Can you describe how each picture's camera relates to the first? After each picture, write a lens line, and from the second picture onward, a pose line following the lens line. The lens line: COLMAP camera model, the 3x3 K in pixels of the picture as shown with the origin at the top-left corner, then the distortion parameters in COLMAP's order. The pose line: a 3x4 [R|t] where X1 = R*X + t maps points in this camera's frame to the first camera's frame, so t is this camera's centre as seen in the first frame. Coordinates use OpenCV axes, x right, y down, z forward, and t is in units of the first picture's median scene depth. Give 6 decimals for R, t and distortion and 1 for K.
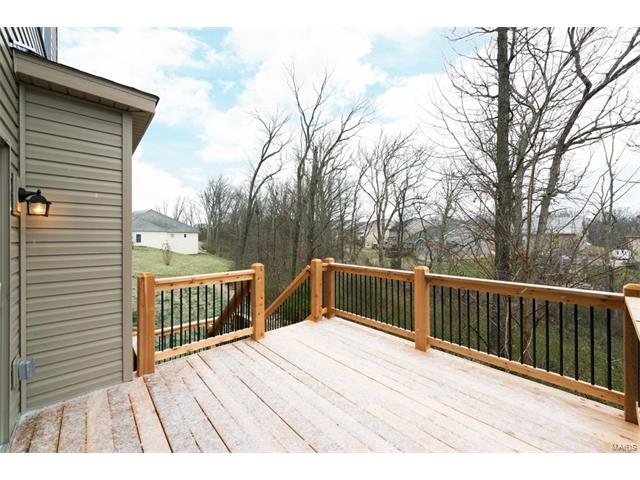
lens RADIAL K [[252.0, 0, 323.5], [0, 252.0, 237.1], [0, 0, 1]] dist [0.003427, 0.000072]
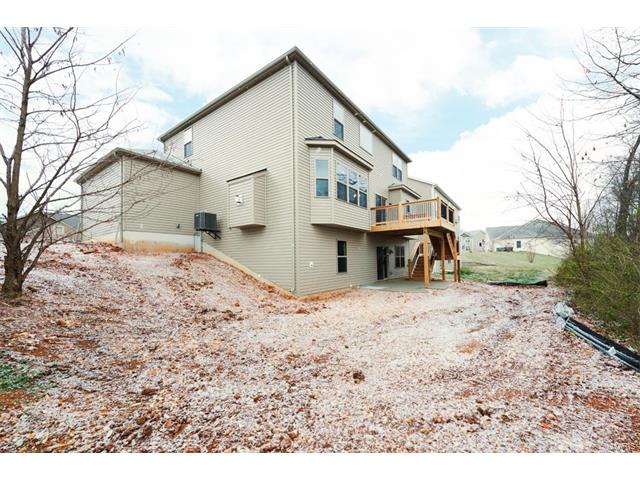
lens RADIAL K [[252.0, 0, 320.5], [0, 252.0, 240.1], [0, 0, 1]] dist [0.003427, 0.000072]
pose [[0.180128, -0.069385, -0.981193, 4.254590], [0.003750, 0.997550, -0.069854, 1.069821], [0.983636, 0.008903, 0.179947, -1.906993]]
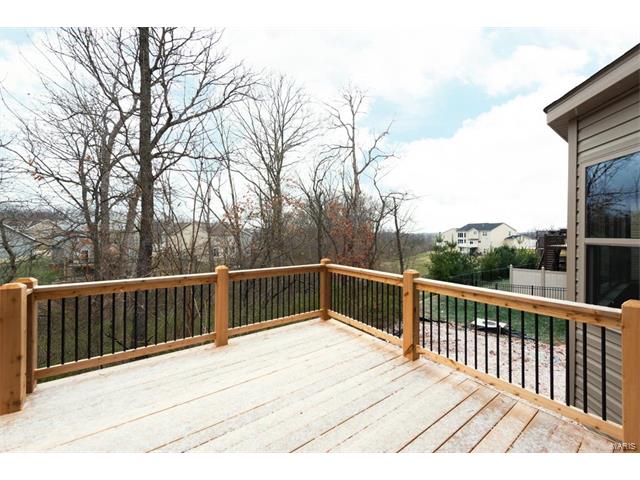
lens RADIAL K [[252.0, 0, 318.7], [0, 252.0, 235.3], [0, 0, 1]] dist [0.003427, 0.000072]
pose [[0.118734, 0.001458, 0.992925, -0.613610], [-0.006220, 0.999980, -0.000725, -0.012447], [-0.992907, -0.006090, 0.118741, 0.485581]]
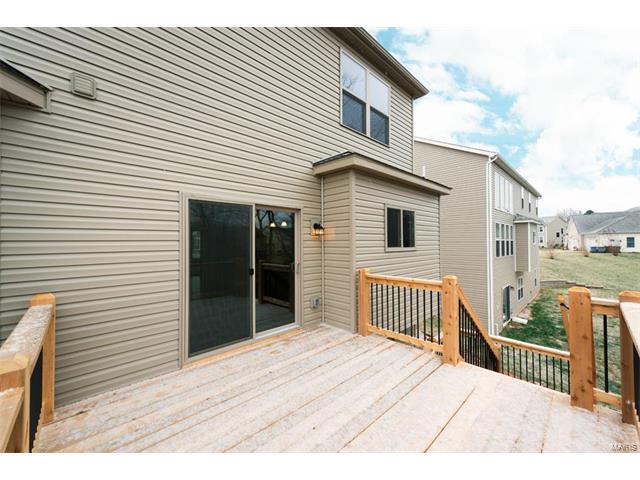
lens RADIAL K [[252.0, 0, 323.3], [0, 252.0, 240.0], [0, 0, 1]] dist [0.003427, 0.000072]
pose [[0.013223, -0.008744, -0.999874, 0.679953], [0.005296, 0.999948, -0.008675, -0.014009], [0.999899, -0.005181, 0.013269, 0.633522]]
